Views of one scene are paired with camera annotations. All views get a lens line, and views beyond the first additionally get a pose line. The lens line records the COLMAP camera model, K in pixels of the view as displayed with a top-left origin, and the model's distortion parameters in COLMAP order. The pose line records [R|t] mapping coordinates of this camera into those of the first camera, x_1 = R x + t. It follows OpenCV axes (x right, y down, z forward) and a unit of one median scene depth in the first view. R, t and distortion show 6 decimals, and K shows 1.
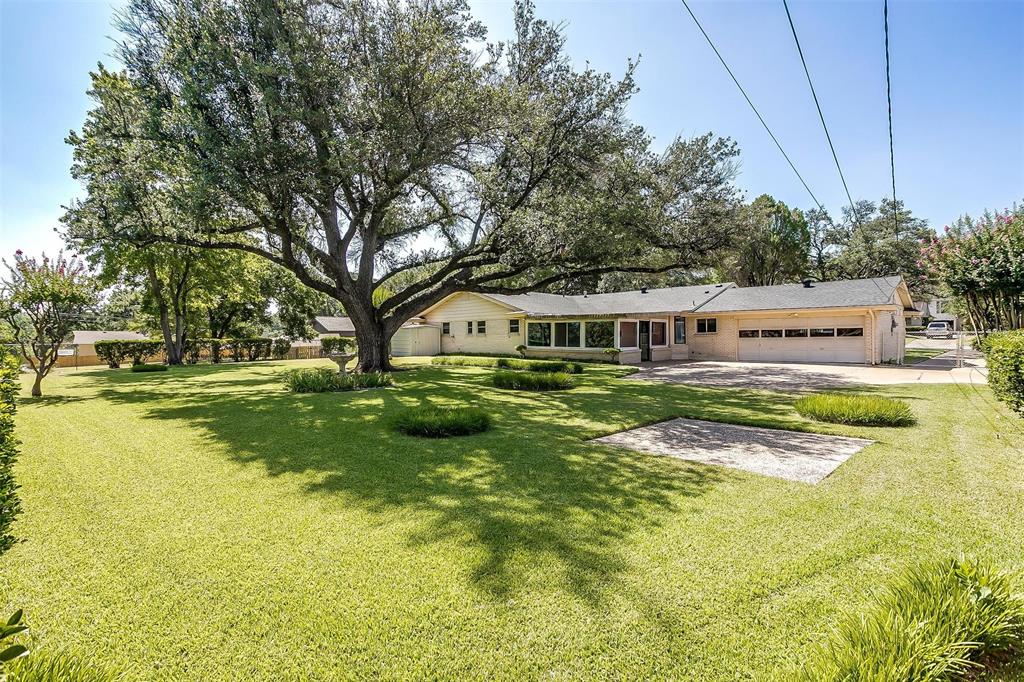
lens RADIAL K [[515.8, 0, 512.0], [0, 515.8, 341.0], [0, 0, 1]] dist [0.001378, 0.031736]
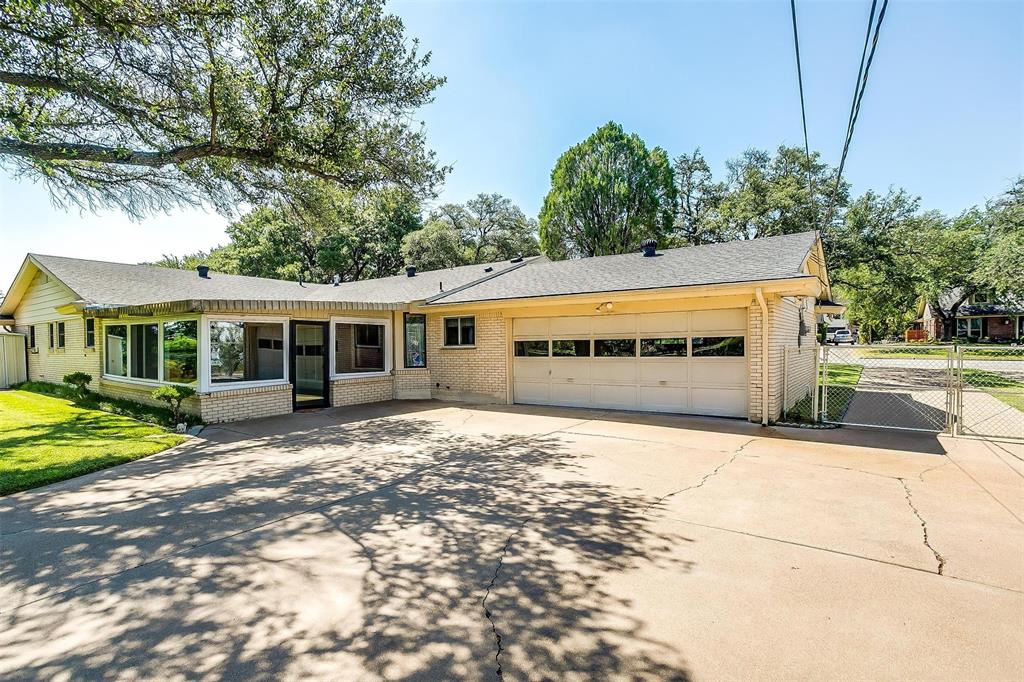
lens RADIAL K [[528.4, 0, 512.0], [0, 528.4, 341.0], [0, 0, 1]] dist [-0.026019, -0.000052]
pose [[0.989332, -0.000601, 0.145678, 0.347566], [0.003256, 0.999833, -0.017986, -0.011377], [-0.145643, 0.018268, 0.989169, 0.492416]]
